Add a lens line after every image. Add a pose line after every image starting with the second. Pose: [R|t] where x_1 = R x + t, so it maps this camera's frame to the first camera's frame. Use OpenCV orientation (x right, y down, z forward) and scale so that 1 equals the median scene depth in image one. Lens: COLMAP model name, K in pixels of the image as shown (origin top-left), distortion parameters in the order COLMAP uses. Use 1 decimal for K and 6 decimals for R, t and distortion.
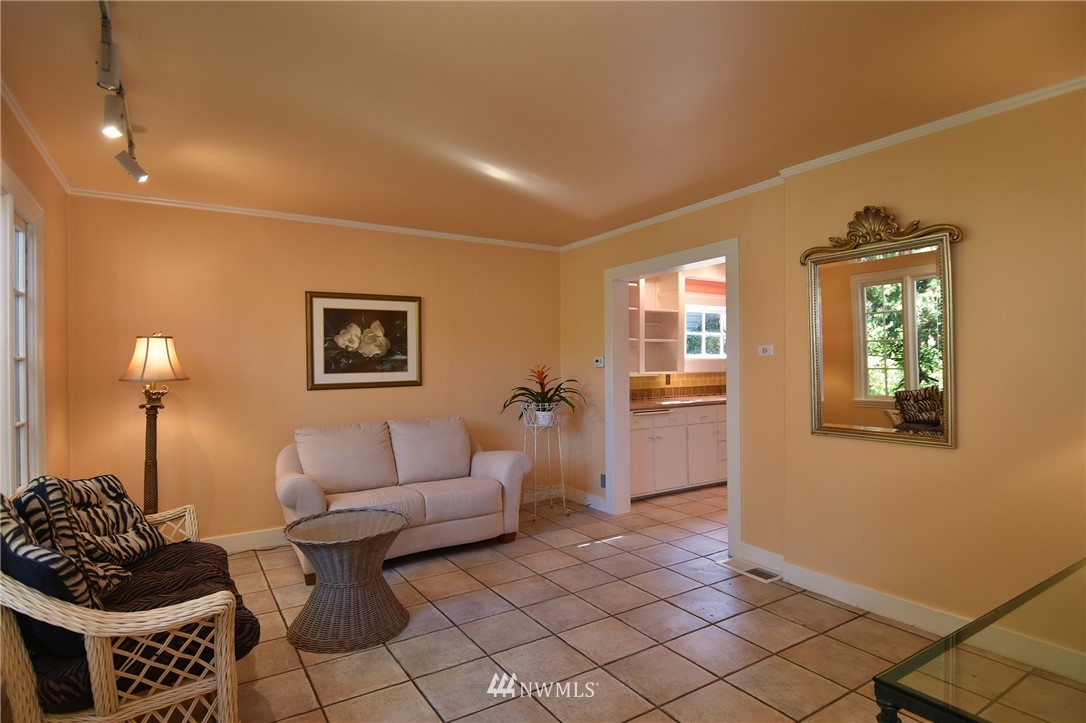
lens RADIAL K [[576.7, 0, 543.0], [0, 576.7, 361.5], [0, 0, 1]] dist [-0.001491, -0.001058]
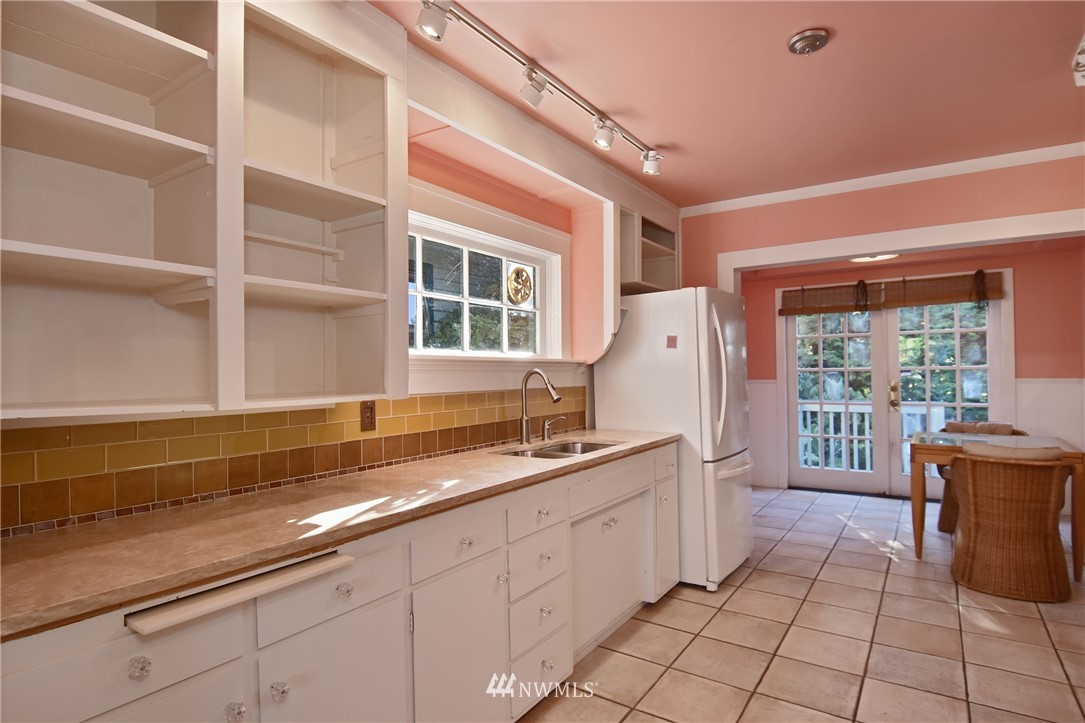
lens RADIAL K [[572.7, 0, 542.5], [0, 572.7, 361.5], [0, 0, 1]] dist [-0.016702, -0.001302]
pose [[0.918576, 0.003795, 0.395225, 0.178085], [0.002699, 0.999870, -0.015873, 0.003683], [-0.395234, 0.015648, 0.918447, 0.642183]]
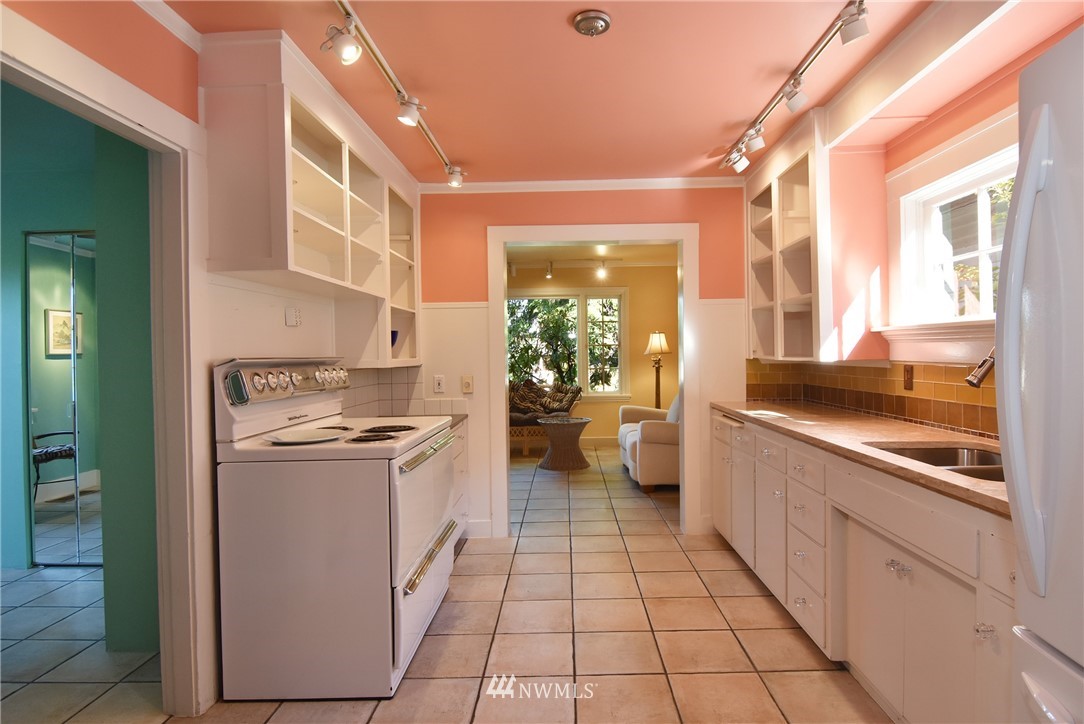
lens RADIAL K [[575.6, 0, 542.0], [0, 575.6, 362.0], [0, 0, 1]] dist [-0.001491, -0.001058]
pose [[-0.574260, 0.032417, -0.818031, 0.718815], [0.026445, 0.999429, 0.021041, 0.003652], [0.818246, -0.009550, -0.574789, 1.029719]]
